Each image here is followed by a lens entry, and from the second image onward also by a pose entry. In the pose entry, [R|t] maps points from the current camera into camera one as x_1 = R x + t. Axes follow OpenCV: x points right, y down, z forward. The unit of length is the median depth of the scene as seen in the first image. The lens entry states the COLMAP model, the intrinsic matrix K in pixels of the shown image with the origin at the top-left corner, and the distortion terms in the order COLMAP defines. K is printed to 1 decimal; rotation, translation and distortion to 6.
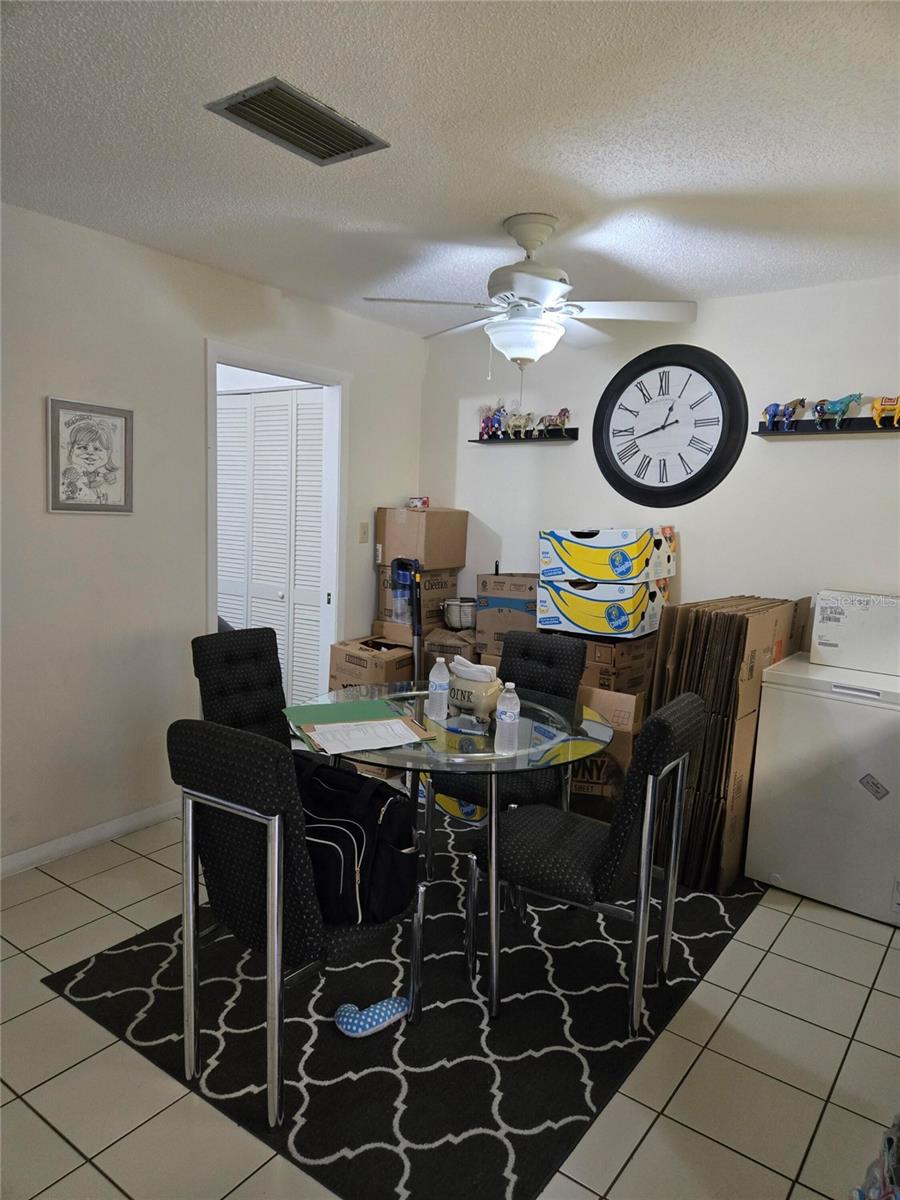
lens RADIAL K [[795.8, 0, 459.2], [0, 795.8, 607.3], [0, 0, 1]] dist [0.066585, -0.039339]
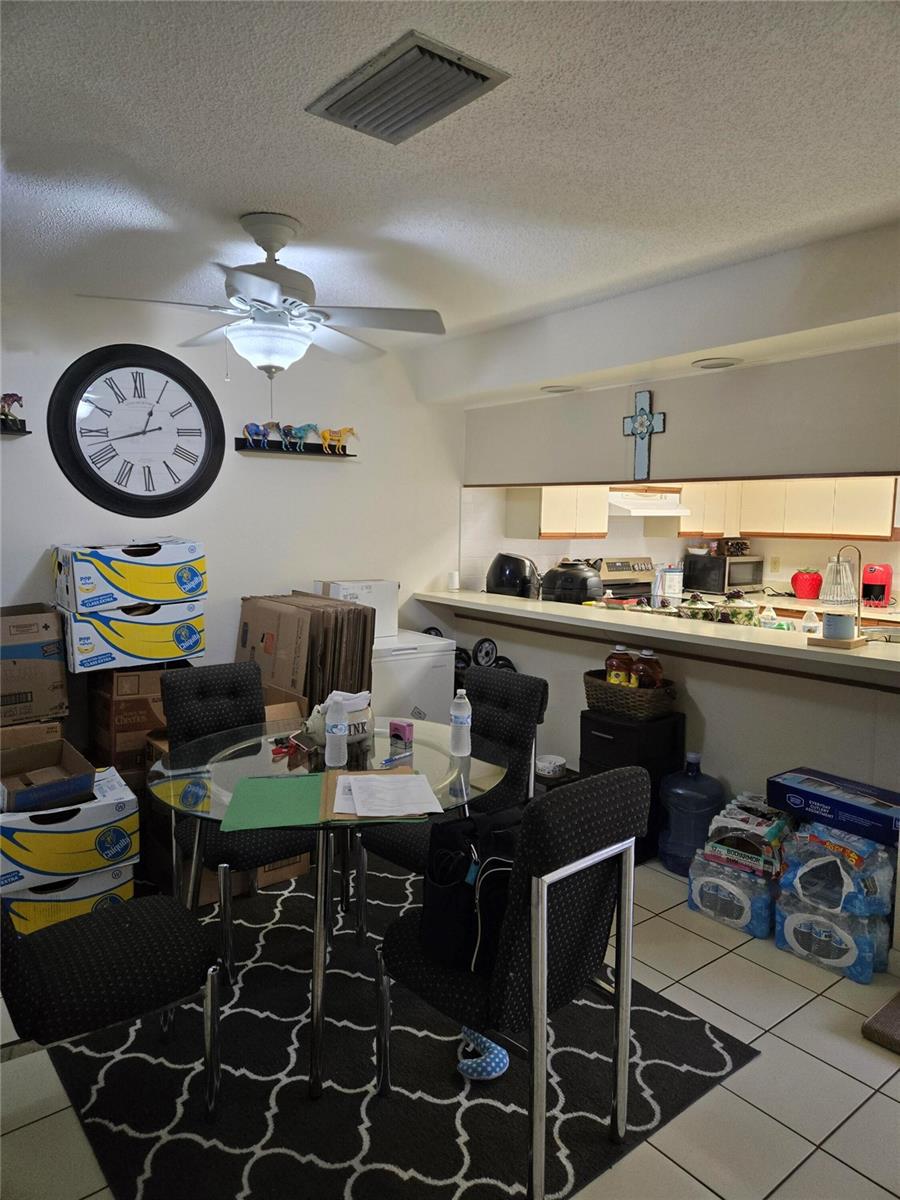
lens RADIAL K [[795.8, 0, 463.2], [0, 795.8, 595.1], [0, 0, 1]] dist [0.066585, -0.039339]
pose [[0.236403, -0.124830, 0.963603, -0.591139], [0.127345, 0.987139, 0.096637, -0.081841], [-0.963274, 0.099865, 0.249259, 0.433505]]
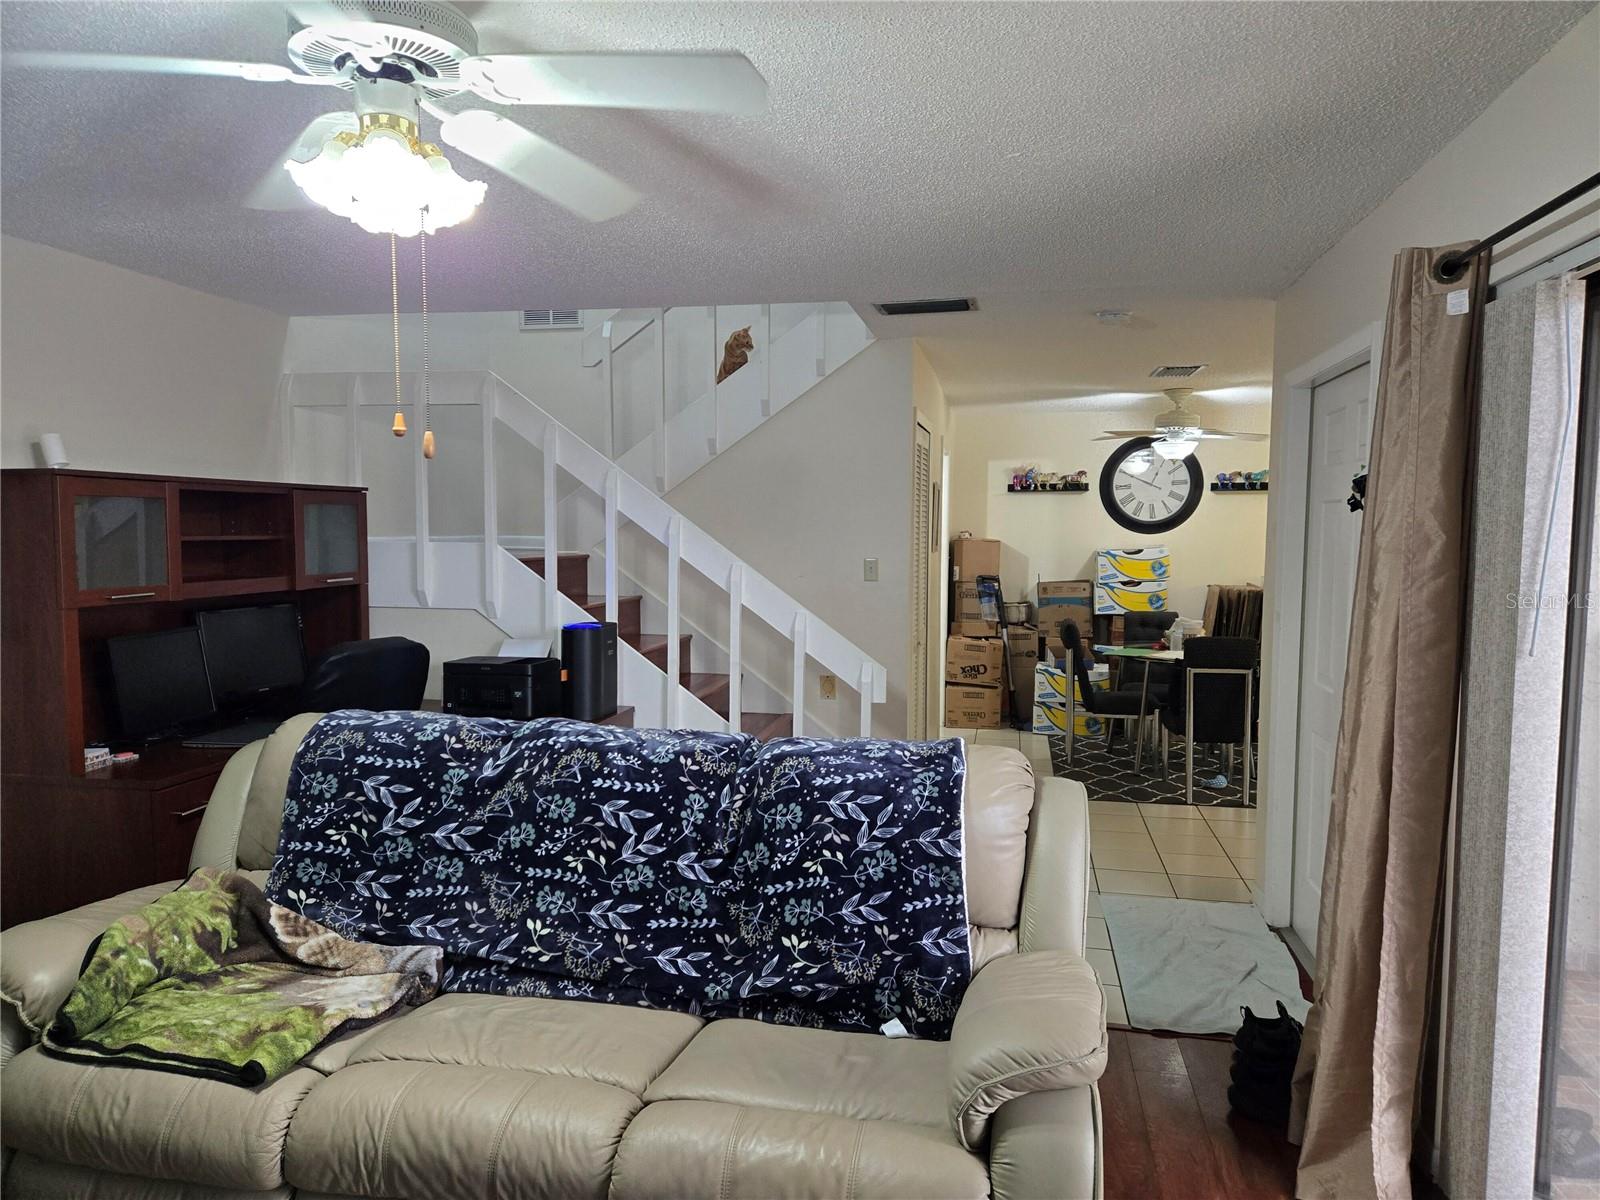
lens RADIAL K [[1061.0, 0, 809.6], [0, 1061.0, 607.1], [0, 0, 1]] dist [0.066585, -0.039339]
pose [[0.896922, -0.058563, 0.438295, -1.330766], [0.079572, 0.996386, -0.029703, 0.029932], [-0.434971, 0.061517, 0.898340, -0.620529]]
